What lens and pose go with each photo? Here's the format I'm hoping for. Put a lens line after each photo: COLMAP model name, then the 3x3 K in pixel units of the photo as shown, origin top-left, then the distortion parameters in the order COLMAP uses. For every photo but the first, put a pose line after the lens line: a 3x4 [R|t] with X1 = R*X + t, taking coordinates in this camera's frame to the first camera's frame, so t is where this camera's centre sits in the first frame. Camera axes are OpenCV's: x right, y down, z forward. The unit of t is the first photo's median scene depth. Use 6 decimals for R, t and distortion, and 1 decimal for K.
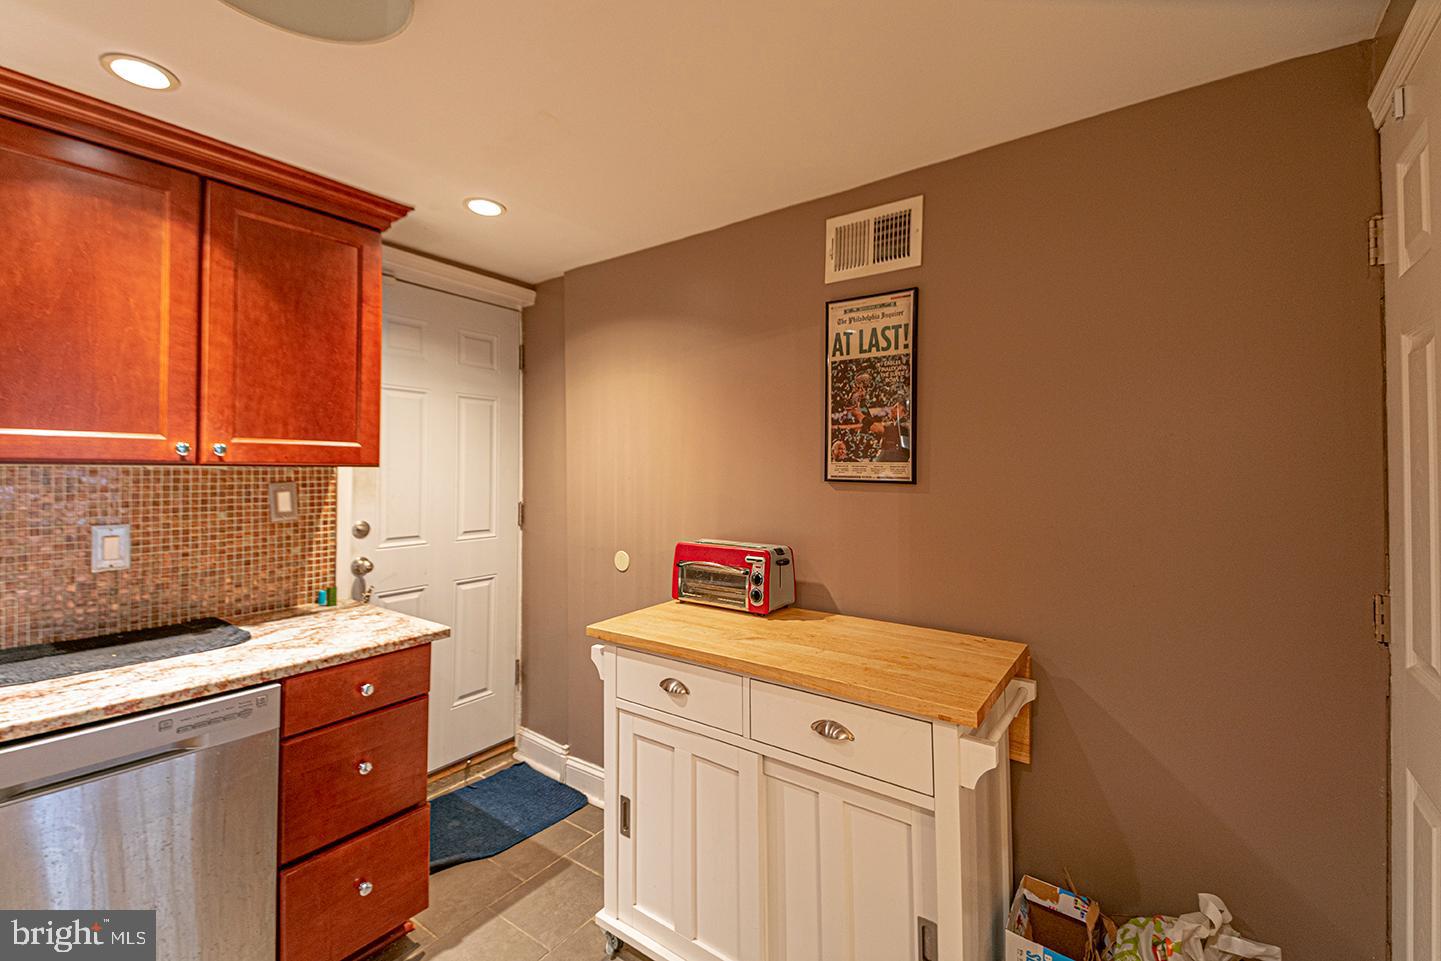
lens RADIAL K [[629.5, 0, 744.7], [0, 629.5, 462.8], [0, 0, 1]] dist [0.031207, -0.008595]
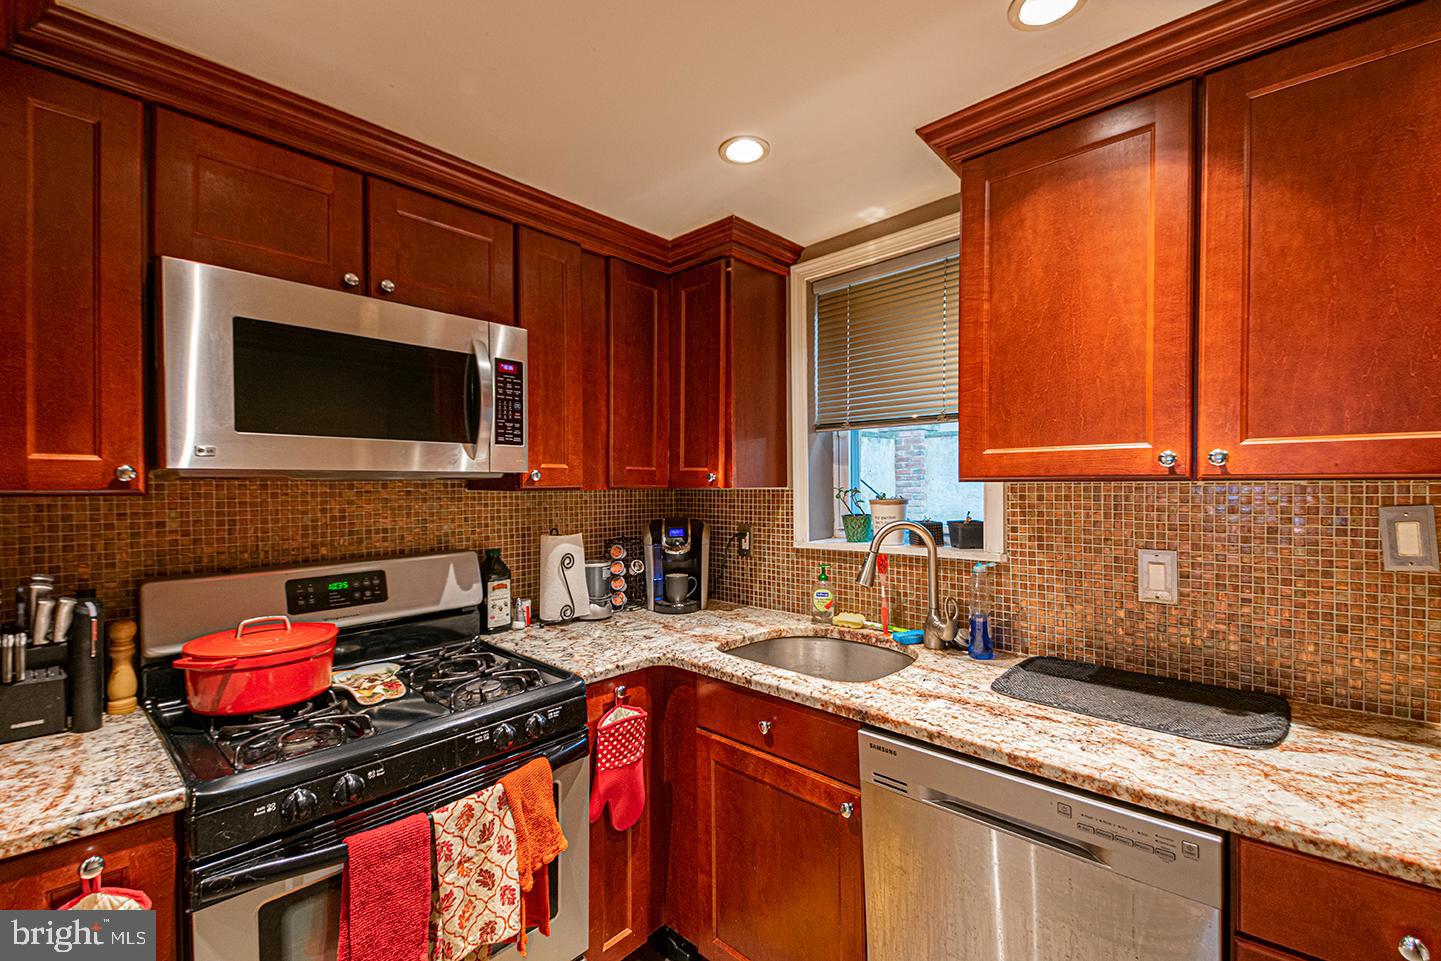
lens RADIAL K [[629.5, 0, 697.9], [0, 629.5, 492.7], [0, 0, 1]] dist [0.031207, -0.008595]
pose [[-0.157981, 0.011221, -0.987378, -0.043296], [0.020385, 0.999759, 0.008100, 0.000532], [0.987232, -0.018848, -0.158172, 0.555733]]
